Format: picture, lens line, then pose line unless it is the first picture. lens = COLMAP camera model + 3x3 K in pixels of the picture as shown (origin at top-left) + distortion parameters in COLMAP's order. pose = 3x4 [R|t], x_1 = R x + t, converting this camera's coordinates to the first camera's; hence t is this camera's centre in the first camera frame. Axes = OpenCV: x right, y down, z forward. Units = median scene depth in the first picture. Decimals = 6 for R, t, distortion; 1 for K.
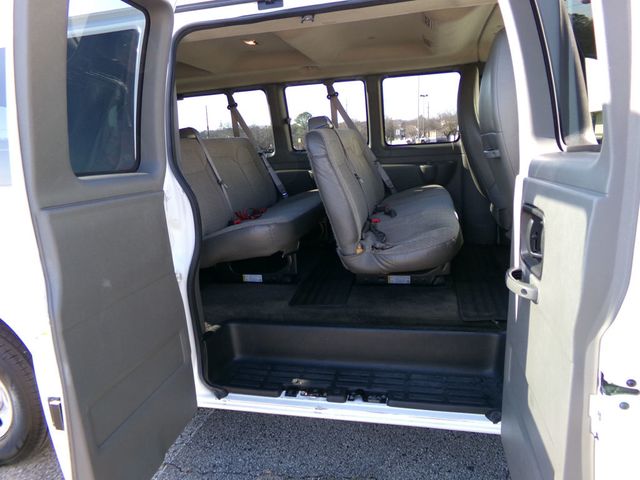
lens RADIAL K [[439.5, 0, 317.0], [0, 439.5, 236.9], [0, 0, 1]] dist [0.011087, 0.023604]
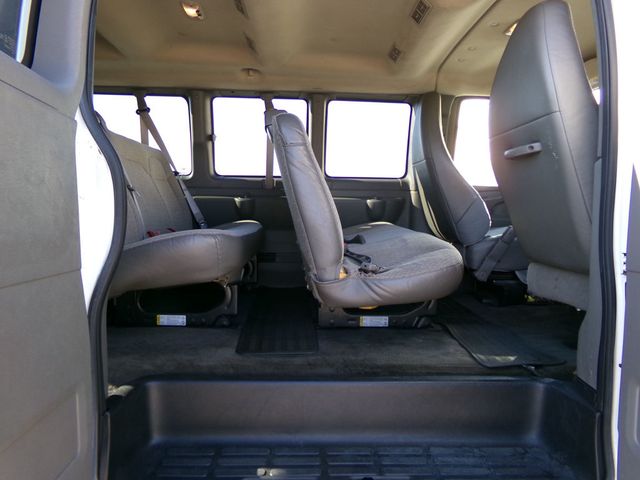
lens RADIAL K [[439.5, 0, 320.3], [0, 439.5, 240.3], [0, 0, 1]] dist [0.011087, 0.023604]
pose [[0.960800, 0.059663, 0.270747, -0.123941], [-0.017917, 0.987891, -0.154112, 0.077106], [-0.276664, 0.143220, 0.950234, 0.263227]]
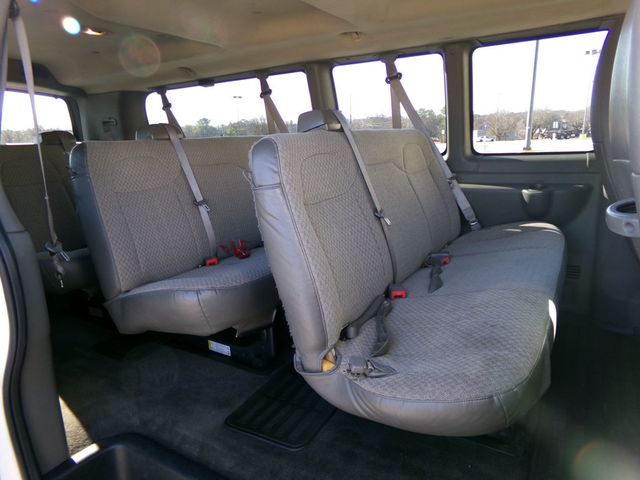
lens RADIAL K [[439.5, 0, 315.8], [0, 439.5, 245.4], [0, 0, 1]] dist [0.011087, 0.023604]
pose [[0.952414, 0.097911, -0.288653, 0.194026], [-0.086031, 0.994850, 0.053592, -0.124098], [0.292414, -0.026209, 0.955933, 0.425912]]
